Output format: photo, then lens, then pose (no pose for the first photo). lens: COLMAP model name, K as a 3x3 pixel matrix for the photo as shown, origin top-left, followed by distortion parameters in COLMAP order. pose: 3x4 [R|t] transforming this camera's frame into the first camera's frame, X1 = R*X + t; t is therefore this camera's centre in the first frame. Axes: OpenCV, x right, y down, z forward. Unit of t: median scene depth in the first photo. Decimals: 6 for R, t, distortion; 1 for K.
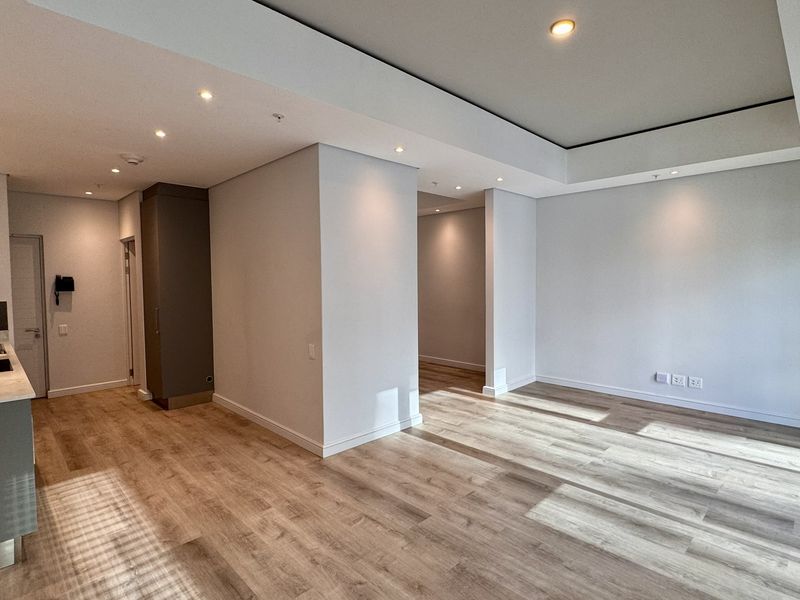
lens RADIAL K [[423.9, 0, 397.3], [0, 423.9, 298.9], [0, 0, 1]] dist [-0.002898, -0.000106]
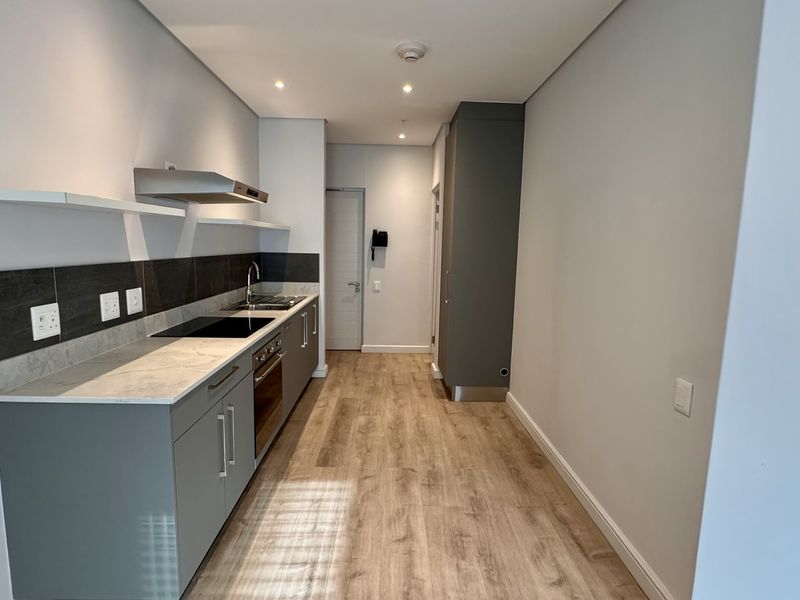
lens RADIAL K [[423.9, 0, 398.9], [0, 423.9, 299.0], [0, 0, 1]] dist [-0.002898, -0.000106]
pose [[0.728064, 0.114344, -0.675906, -0.120418], [-0.059604, 0.992816, 0.103752, -0.003180], [0.682914, -0.035251, 0.729648, 0.441561]]
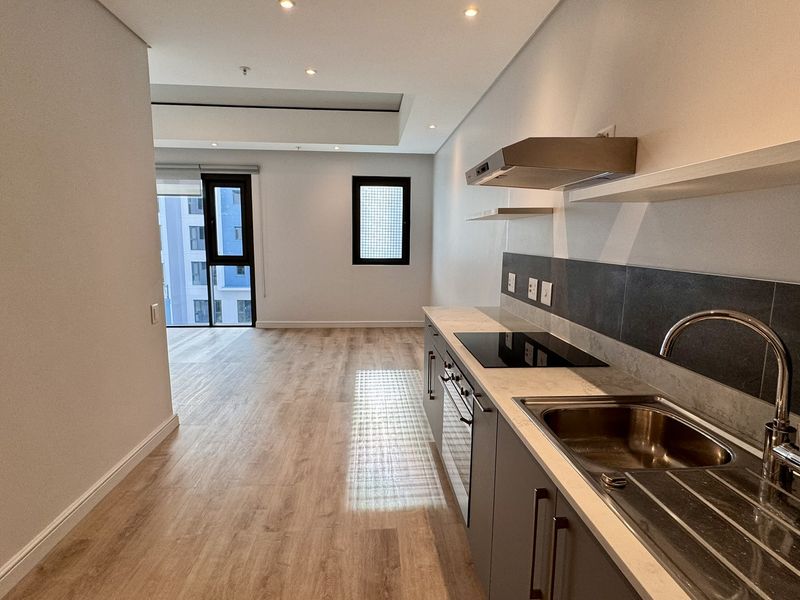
lens RADIAL K [[423.9, 0, 400.4], [0, 423.9, 297.1], [0, 0, 1]] dist [-0.002898, -0.000106]
pose [[-0.764128, -0.091260, 0.638577, -0.950250], [0.023936, 0.985249, 0.169445, -0.023869], [-0.644621, 0.144763, -0.750672, 1.175862]]
